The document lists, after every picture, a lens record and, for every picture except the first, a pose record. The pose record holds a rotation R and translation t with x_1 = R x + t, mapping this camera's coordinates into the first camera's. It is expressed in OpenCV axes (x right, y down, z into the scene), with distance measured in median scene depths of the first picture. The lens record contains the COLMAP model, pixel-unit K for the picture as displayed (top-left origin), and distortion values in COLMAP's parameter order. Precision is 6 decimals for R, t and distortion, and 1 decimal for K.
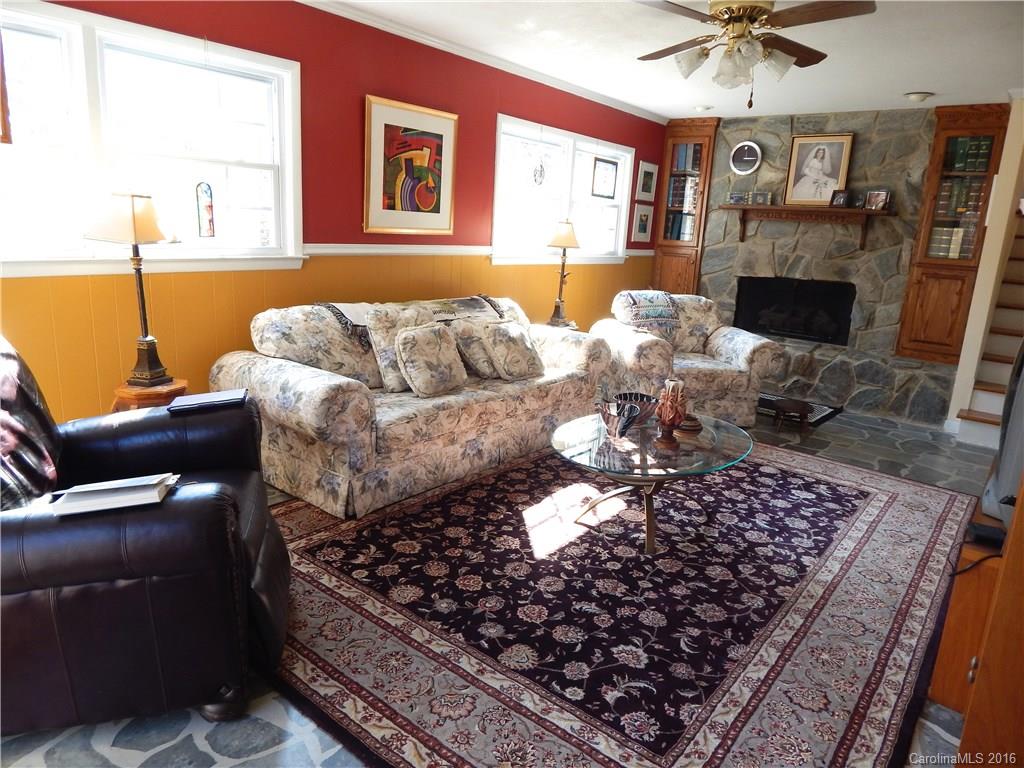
lens RADIAL K [[676.3, 0, 508.6], [0, 676.3, 380.4], [0, 0, 1]] dist [-0.014223, 0.000128]
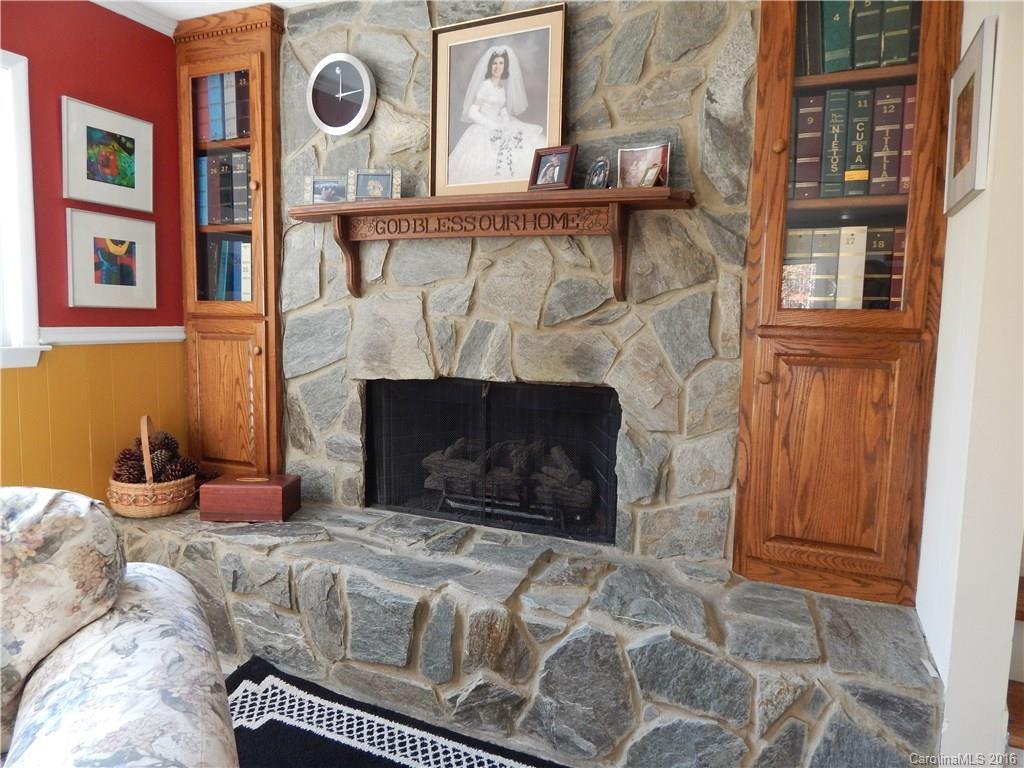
lens RADIAL K [[676.3, 0, 509.9], [0, 676.3, 383.6], [0, 0, 1]] dist [-0.014223, 0.000128]
pose [[0.965247, -0.063629, 0.253477, 0.365164], [0.092464, 0.990321, -0.103511, -0.113561], [-0.244437, 0.123352, 0.961787, 0.655292]]
